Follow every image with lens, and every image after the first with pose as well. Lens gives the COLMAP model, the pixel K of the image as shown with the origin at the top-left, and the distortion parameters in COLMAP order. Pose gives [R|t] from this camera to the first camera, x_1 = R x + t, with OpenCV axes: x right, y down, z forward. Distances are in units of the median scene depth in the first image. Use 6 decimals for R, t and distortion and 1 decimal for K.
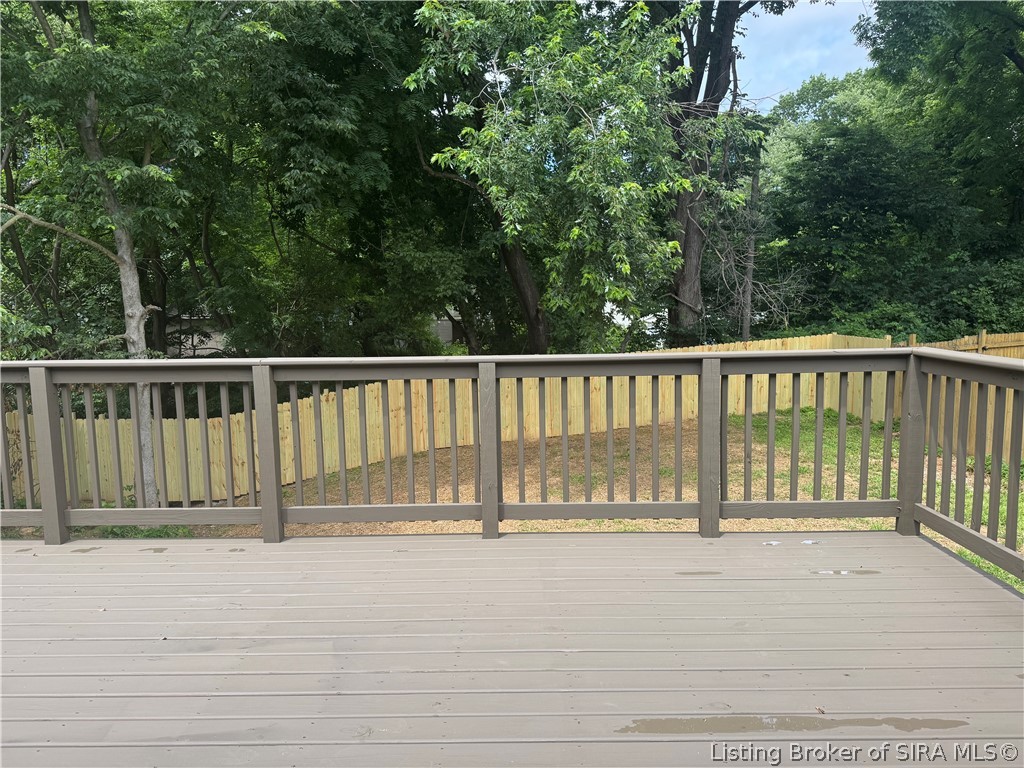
lens RADIAL K [[709.1, 0, 511.8], [0, 709.1, 380.8], [0, 0, 1]] dist [0.100075, -0.149148]
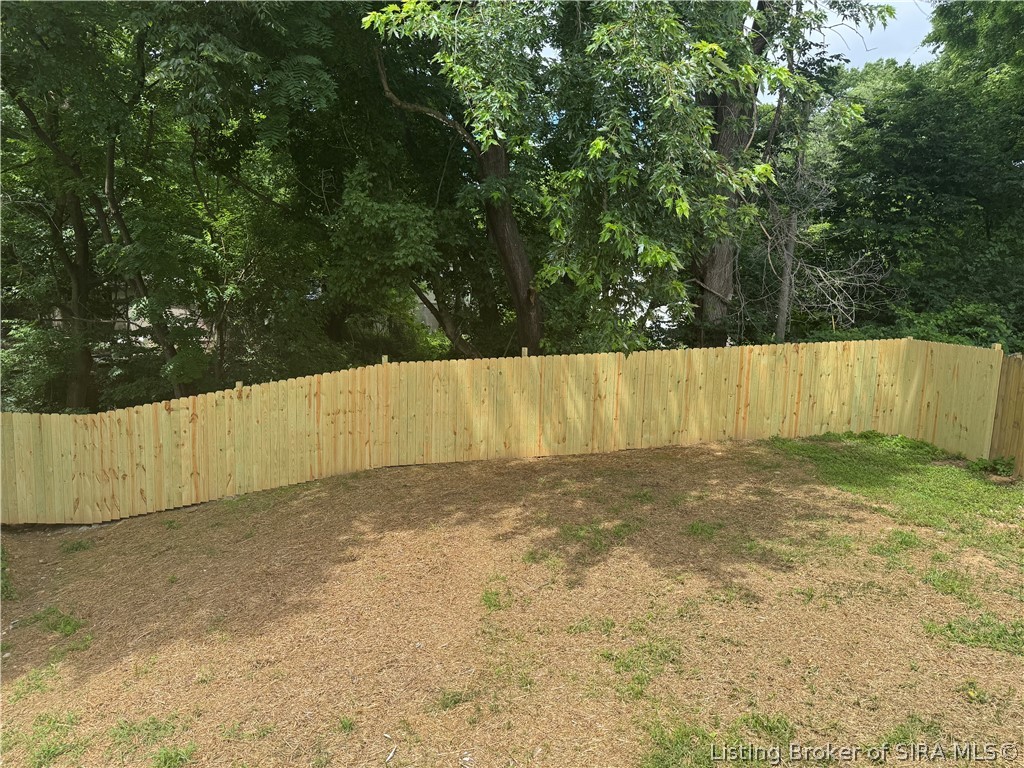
lens RADIAL K [[709.1, 0, 511.8], [0, 709.1, 380.8], [0, 0, 1]] dist [0.100075, -0.149148]
pose [[0.998952, 0.043916, 0.012874, 0.011091], [-0.044102, 0.998921, 0.014535, -0.011093], [-0.012221, -0.015087, 0.999811, 0.217236]]
